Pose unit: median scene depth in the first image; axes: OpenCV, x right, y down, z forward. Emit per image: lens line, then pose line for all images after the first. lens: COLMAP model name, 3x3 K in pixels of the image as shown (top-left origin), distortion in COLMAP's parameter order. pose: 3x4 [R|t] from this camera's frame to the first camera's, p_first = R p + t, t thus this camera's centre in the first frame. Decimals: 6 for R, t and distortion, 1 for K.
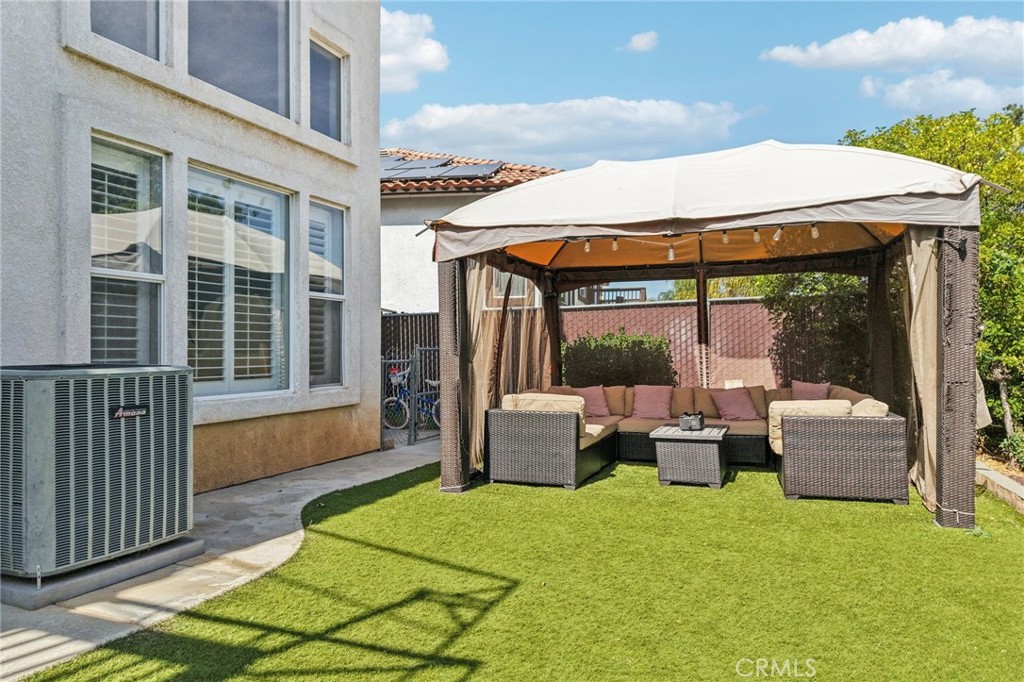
lens RADIAL K [[702.1, 0, 510.5], [0, 702.1, 341.1], [0, 0, 1]] dist [-0.002275, 0.001370]
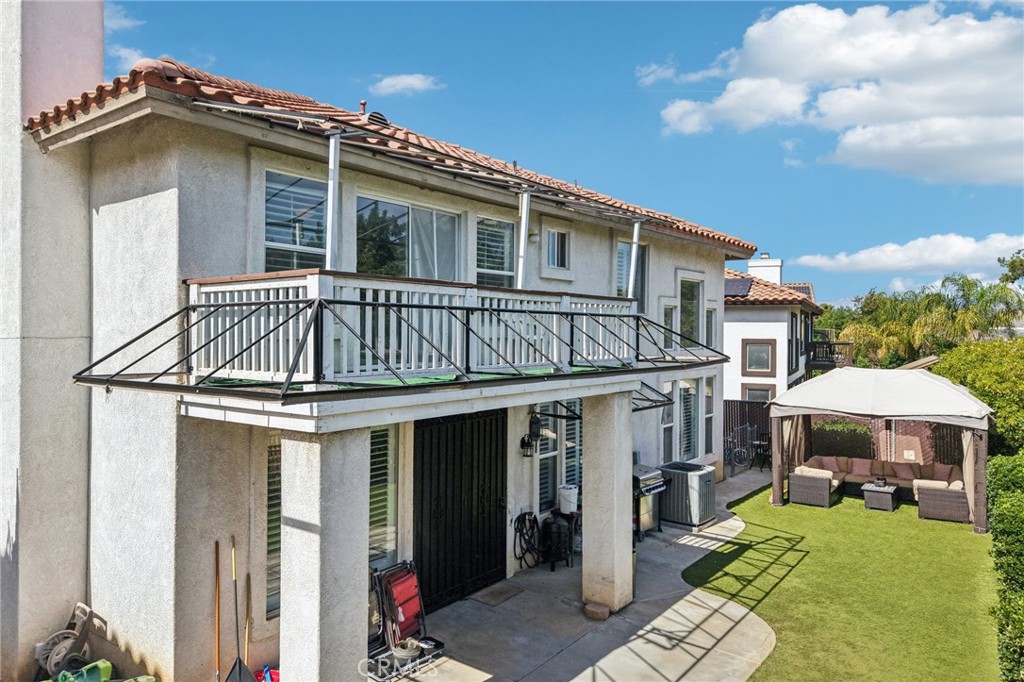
lens RADIAL K [[702.1, 0, 514.1], [0, 702.1, 334.8], [0, 0, 1]] dist [-0.002275, 0.001370]
pose [[0.967746, 0.006065, -0.251856, -0.365882], [-0.003286, 0.999929, 0.011453, -0.431720], [0.251908, -0.010256, 0.967697, -1.695221]]
